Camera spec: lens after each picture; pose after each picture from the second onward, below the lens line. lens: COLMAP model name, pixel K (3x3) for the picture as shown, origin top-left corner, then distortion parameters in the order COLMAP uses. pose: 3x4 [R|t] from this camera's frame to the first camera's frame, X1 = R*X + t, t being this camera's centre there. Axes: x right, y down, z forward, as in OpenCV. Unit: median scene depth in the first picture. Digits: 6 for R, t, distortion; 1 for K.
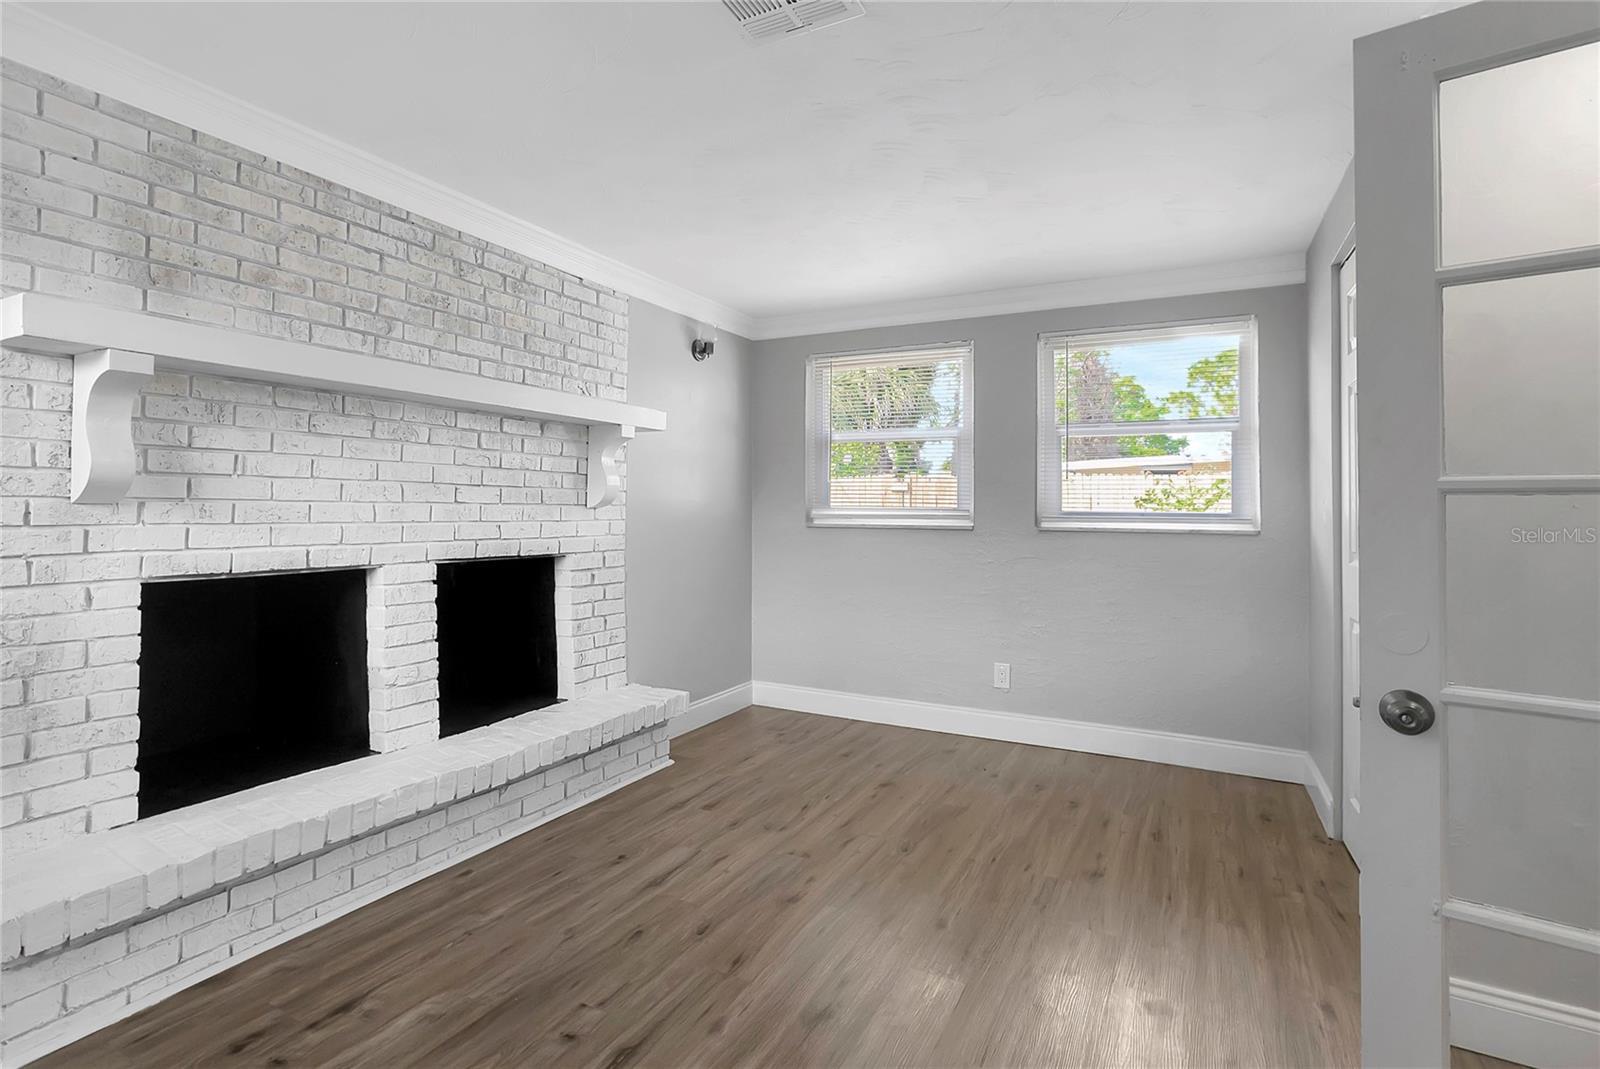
lens RADIAL K [[786.7, 0, 789.9], [0, 786.7, 489.1], [0, 0, 1]] dist [0.000588, 0.002572]
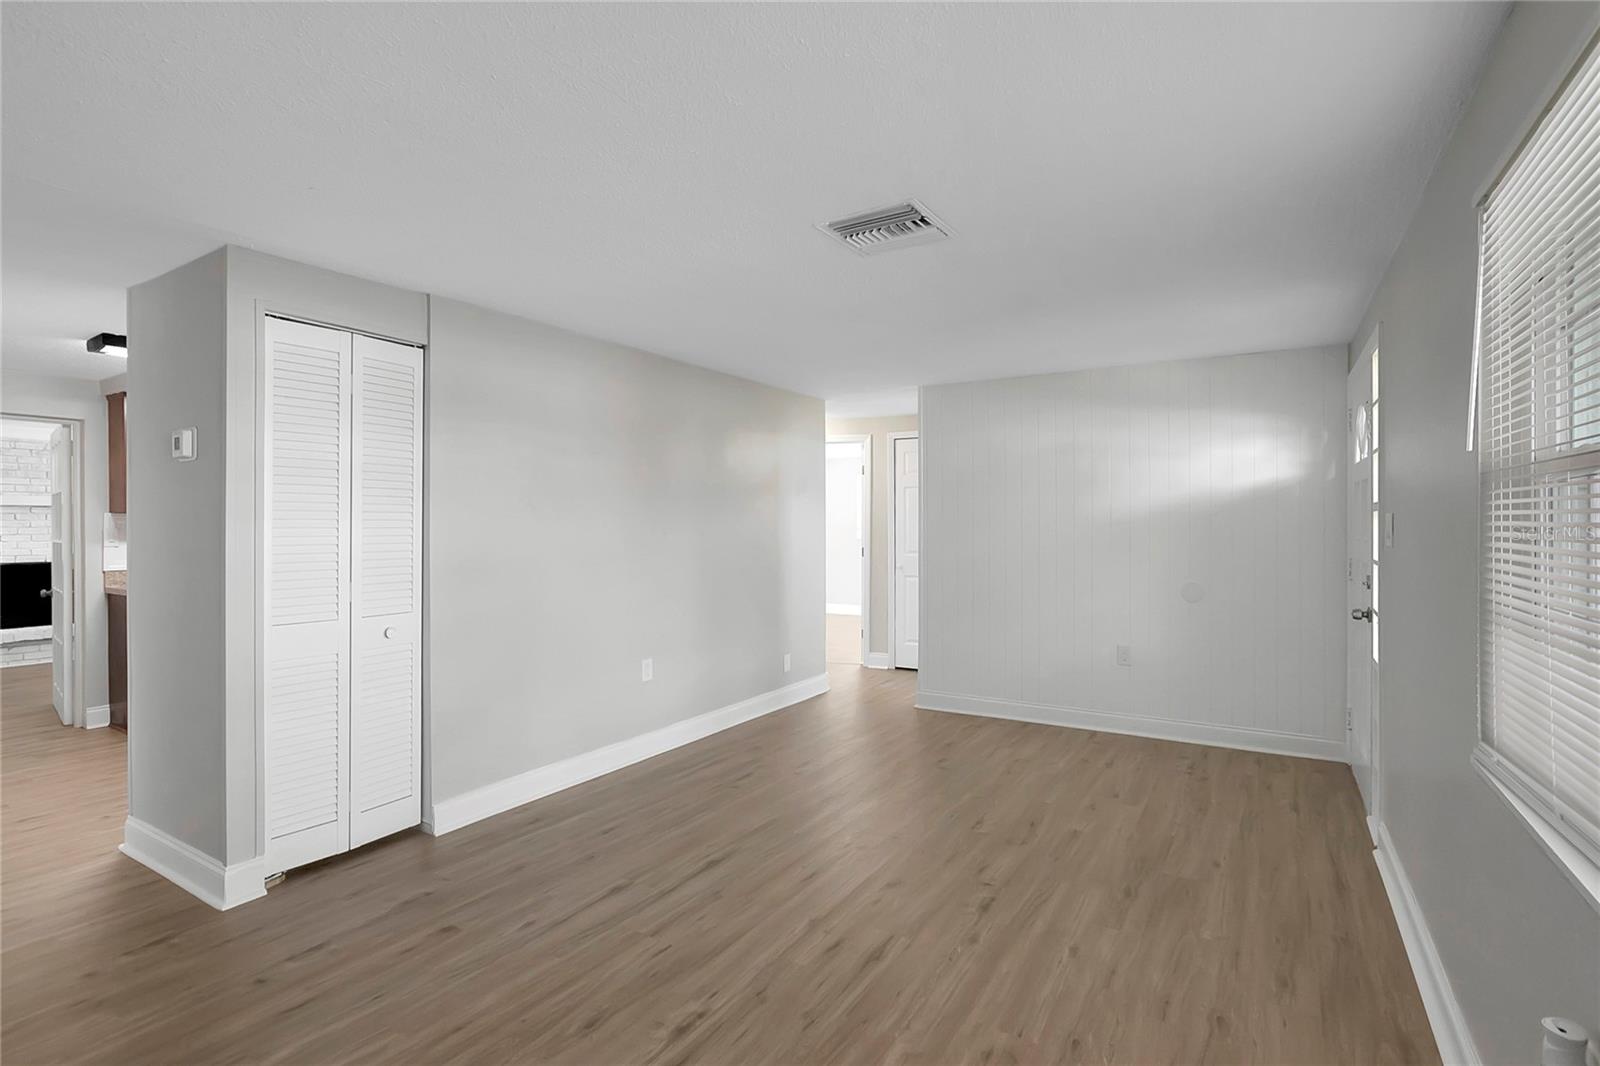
lens RADIAL K [[749.1, 0, 803.3], [0, 749.1, 524.6], [0, 0, 1]] dist [-0.030277, 0.016771]
pose [[0.998468, -0.012165, -0.053973, 2.385028], [0.013625, 0.999549, 0.026759, -0.069035], [0.053623, -0.027453, 0.998184, -1.313266]]
